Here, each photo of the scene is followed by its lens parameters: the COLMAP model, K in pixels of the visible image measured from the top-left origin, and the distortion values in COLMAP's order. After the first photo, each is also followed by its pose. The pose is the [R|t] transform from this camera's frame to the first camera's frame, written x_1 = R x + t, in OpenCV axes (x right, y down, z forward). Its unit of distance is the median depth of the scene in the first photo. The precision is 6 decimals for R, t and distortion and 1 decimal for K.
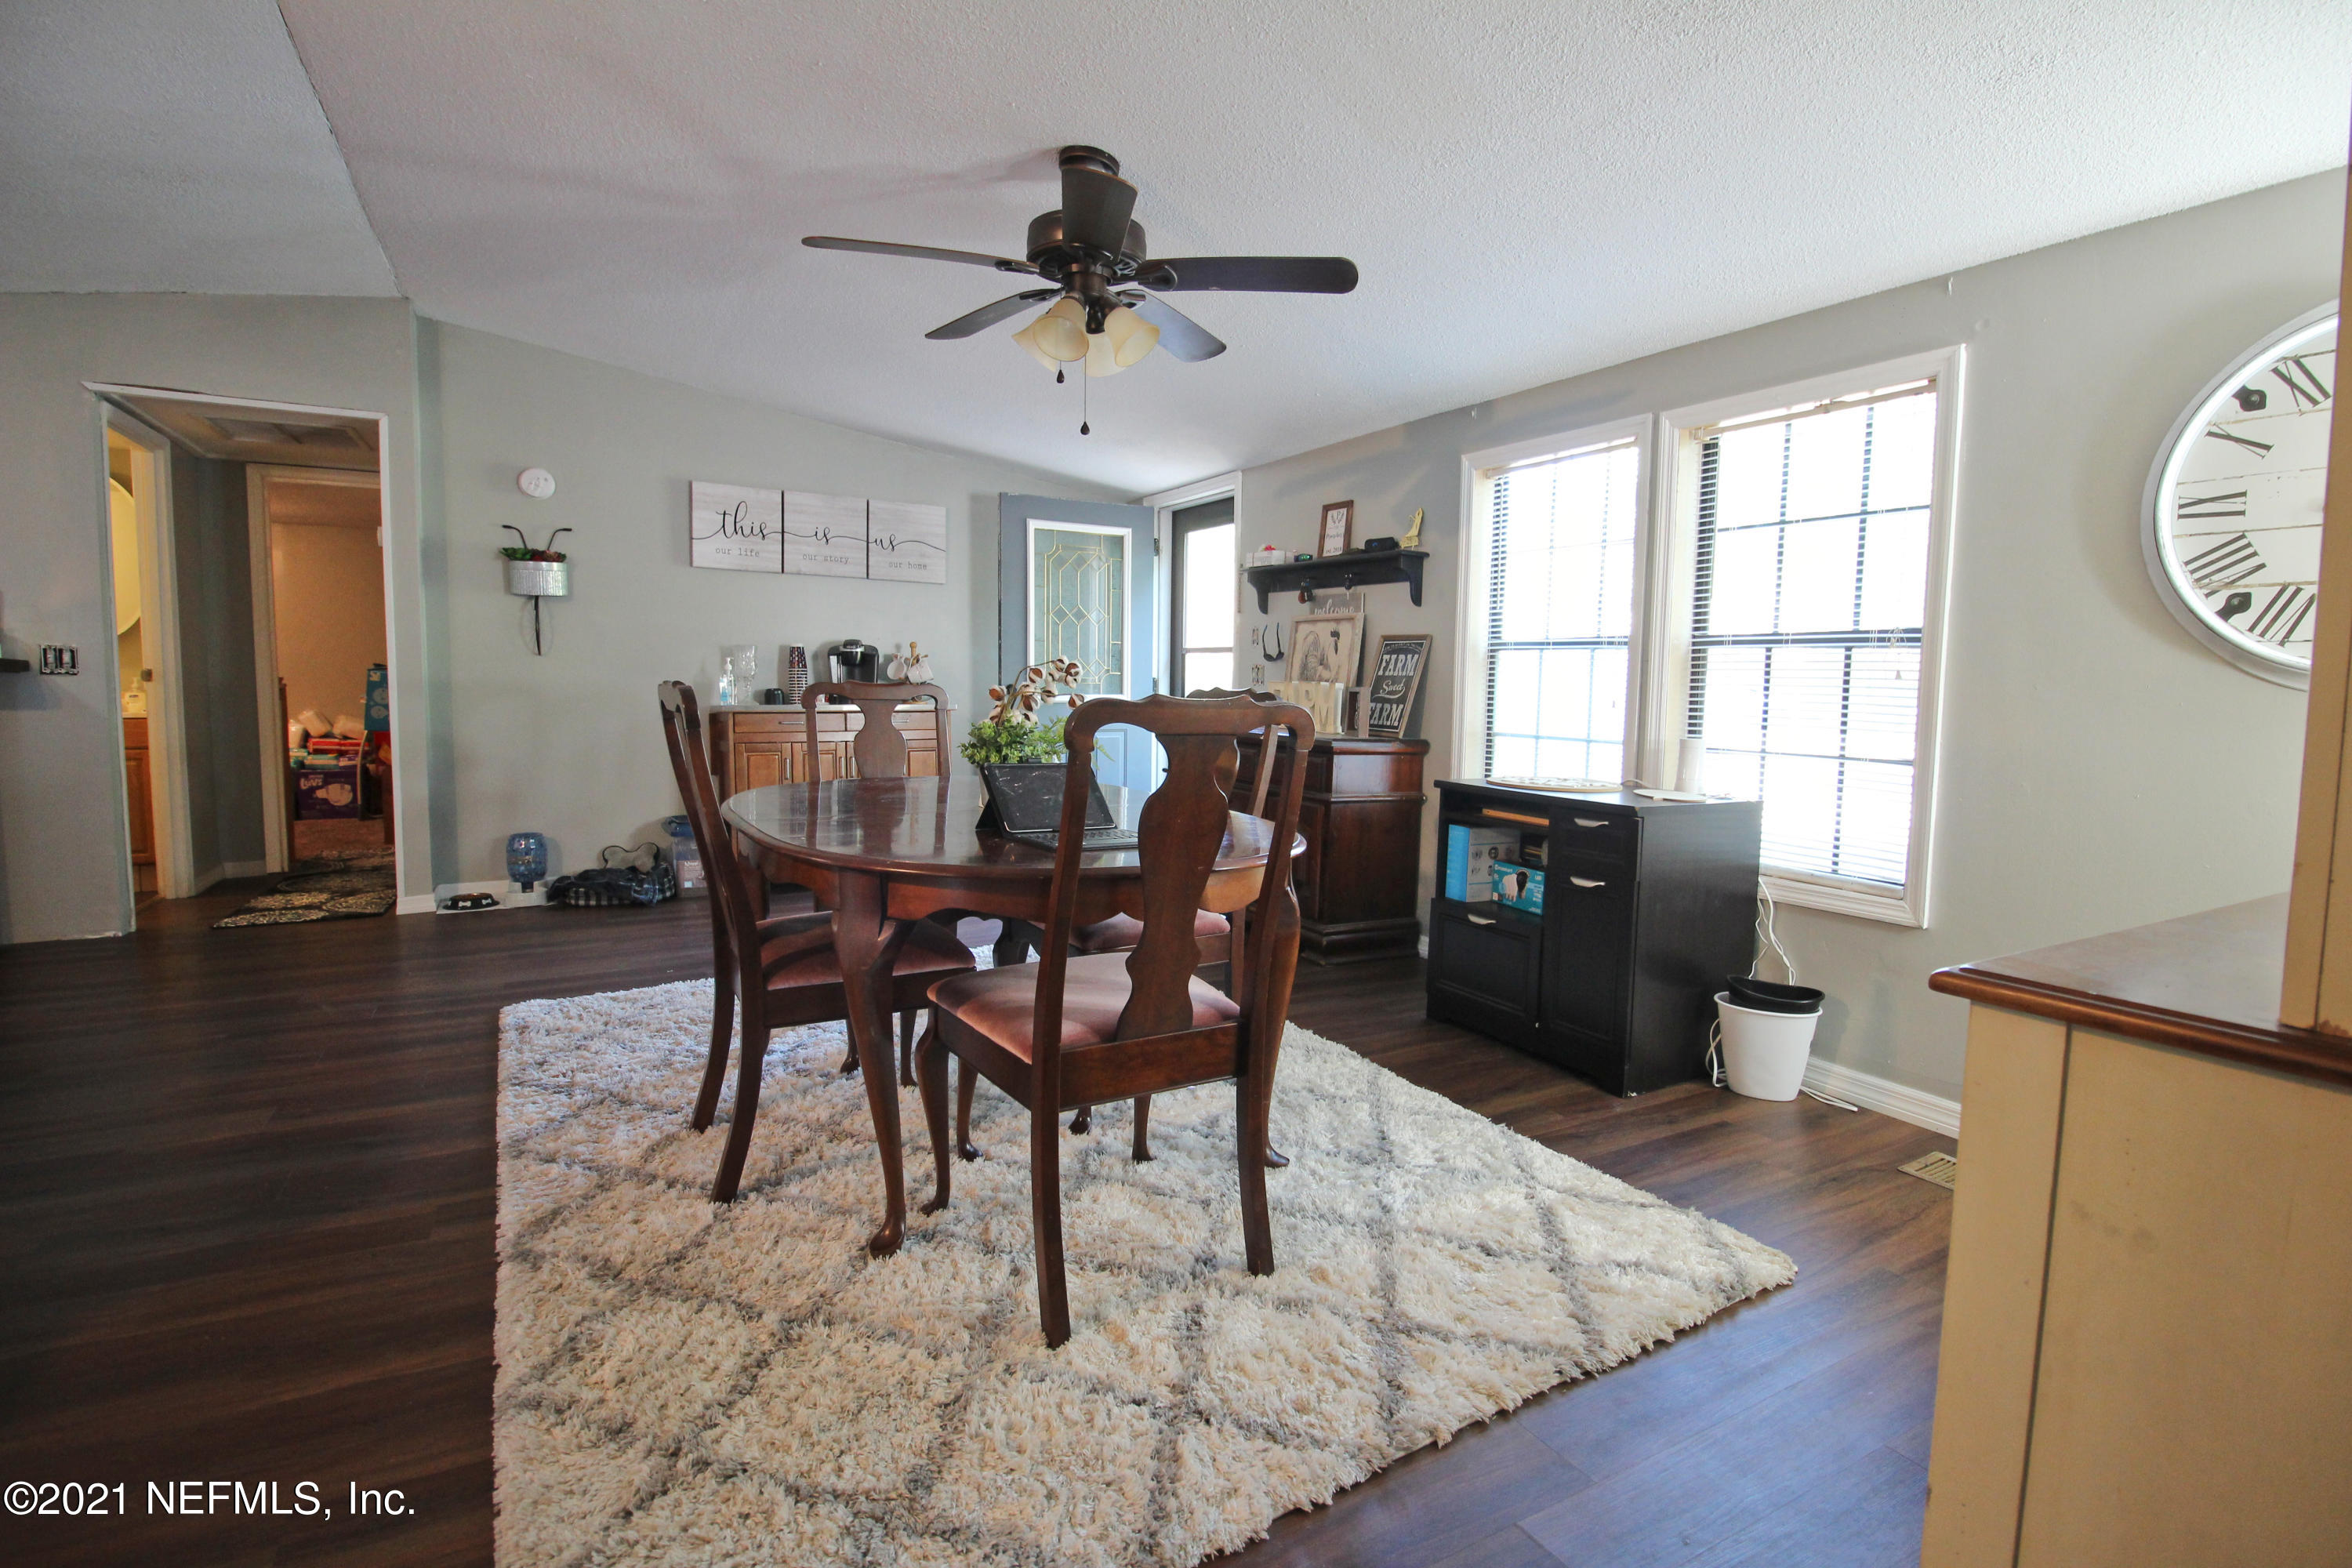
lens RADIAL K [[1087.5, 0, 1189.3], [0, 1087.5, 773.0], [0, 0, 1]] dist [0.001093, -0.013502]
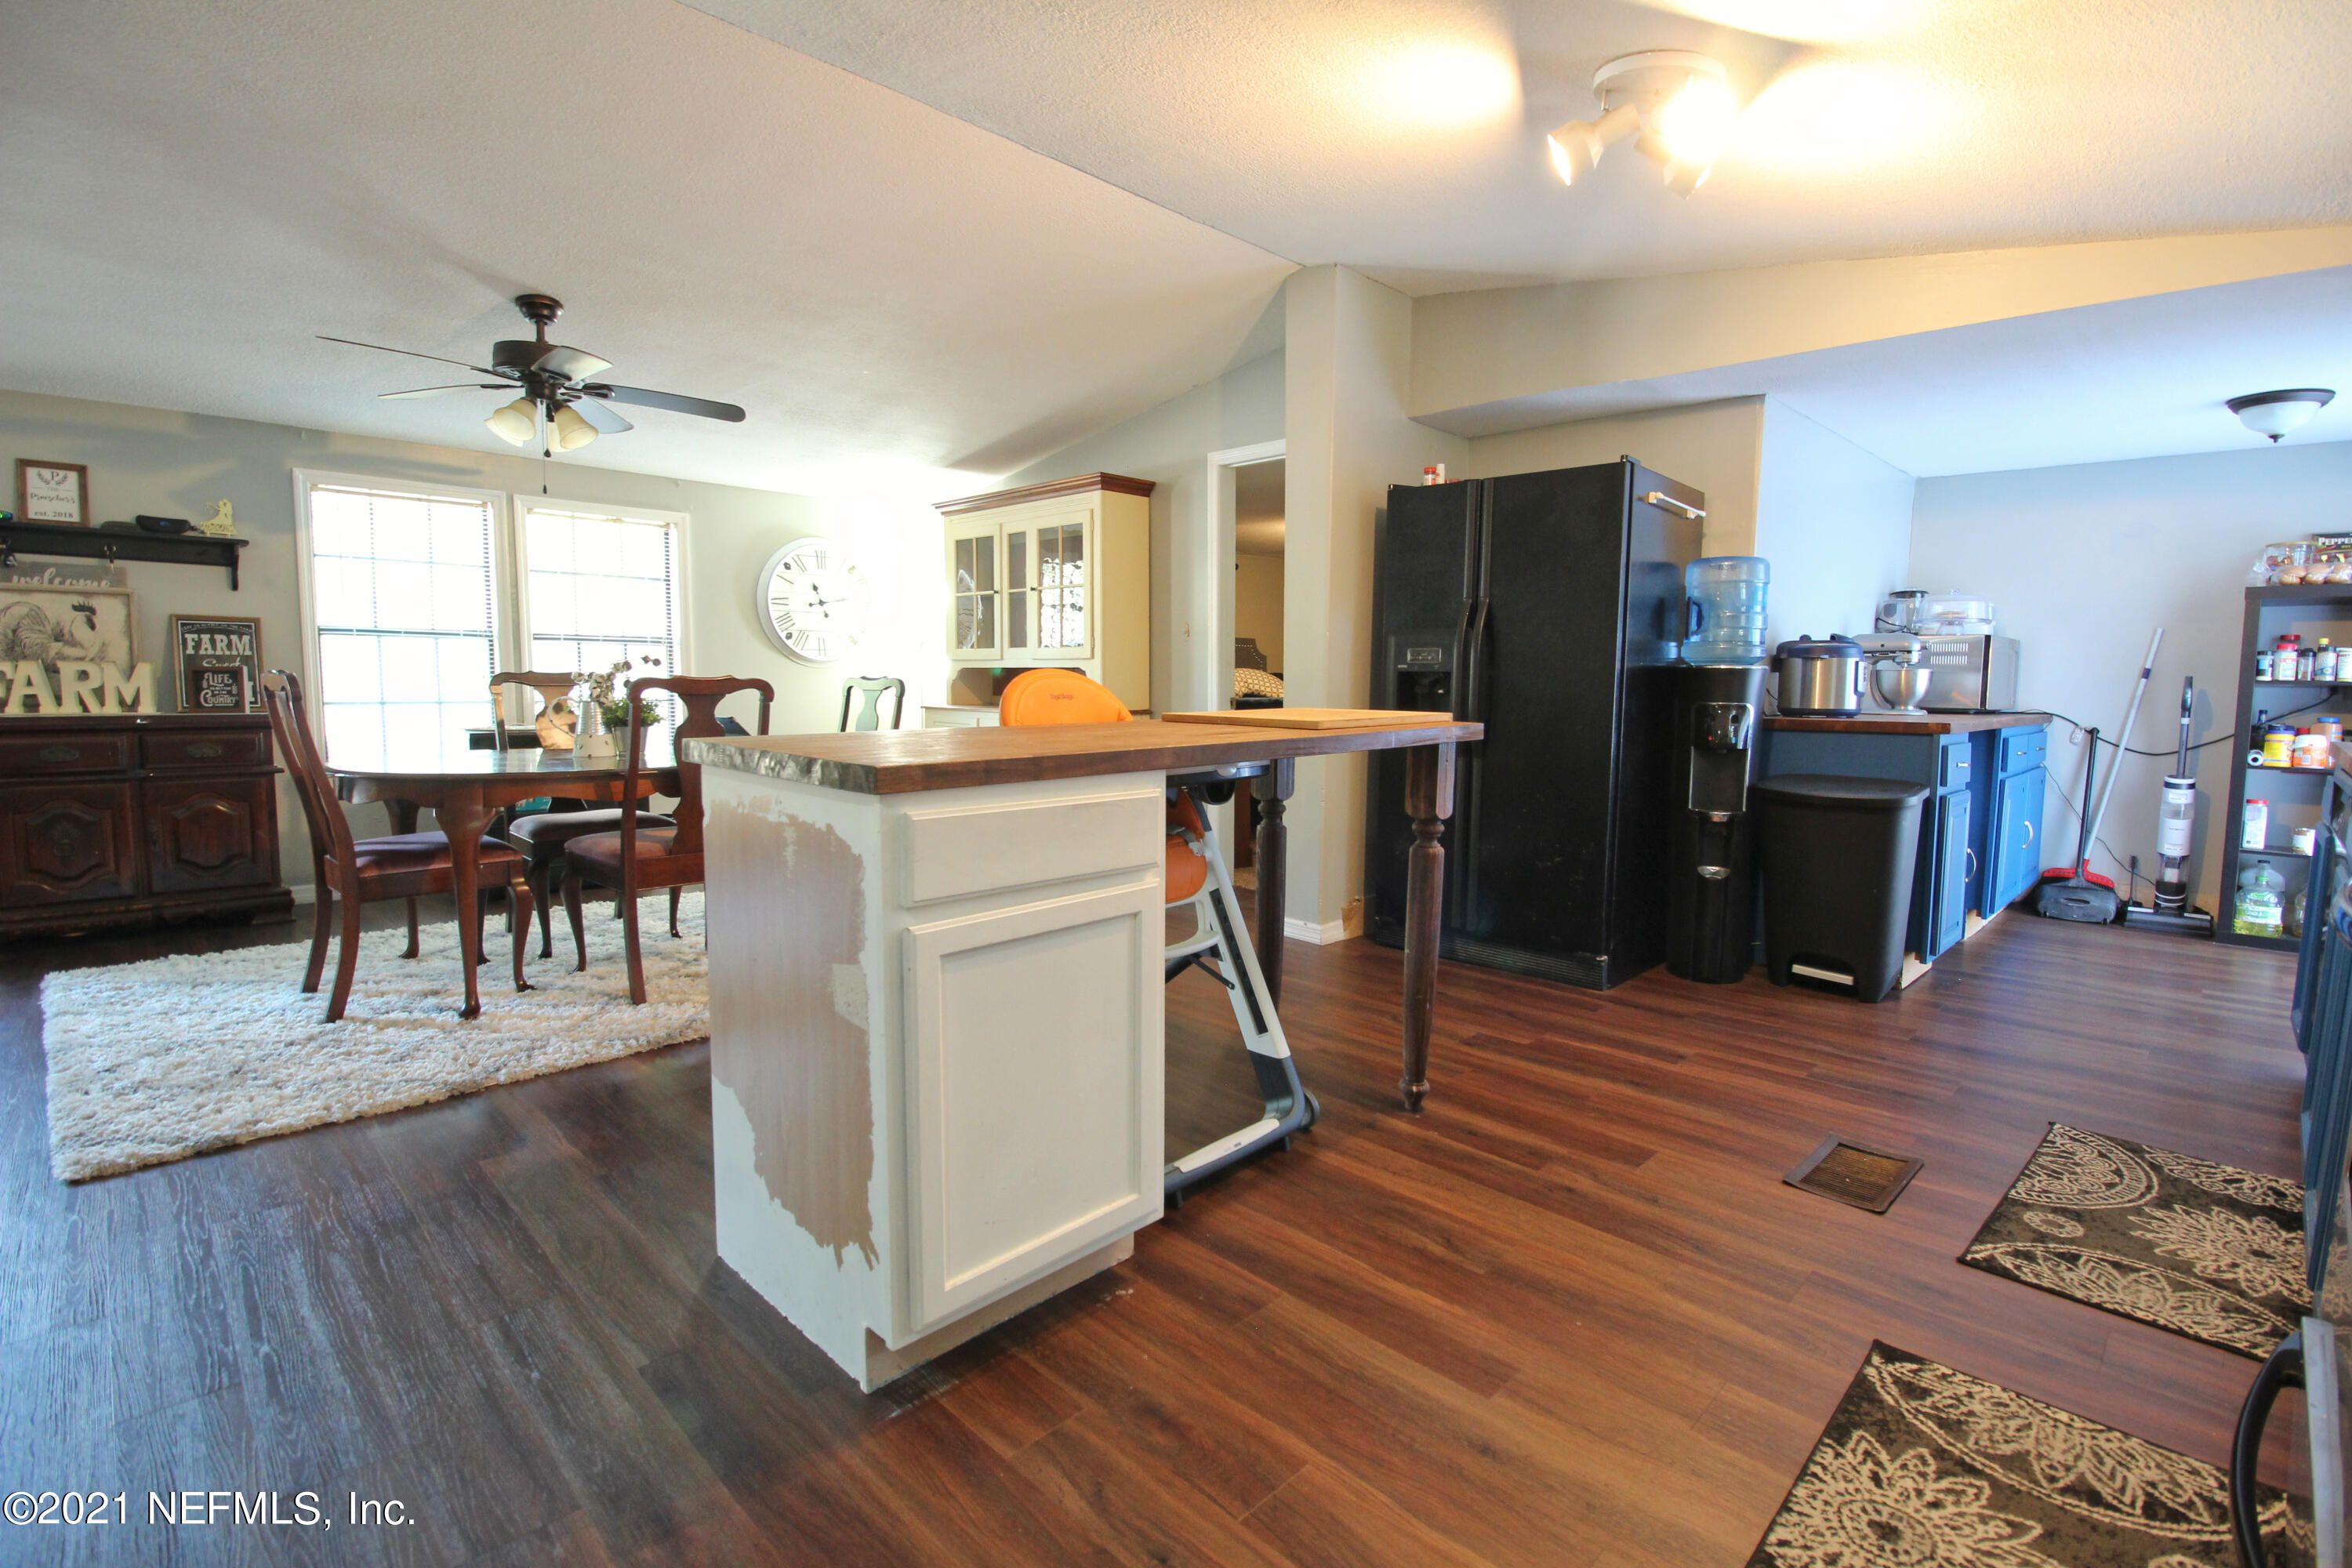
lens RADIAL K [[1087.5, 0, 1189.3], [0, 1087.5, 773.0], [0, 0, 1]] dist [0.001093, -0.013502]
pose [[-0.261701, -0.108761, 0.959001, -0.963292], [0.064318, 0.989456, 0.129766, -0.045681], [-0.963003, 0.095641, -0.251947, 0.327542]]
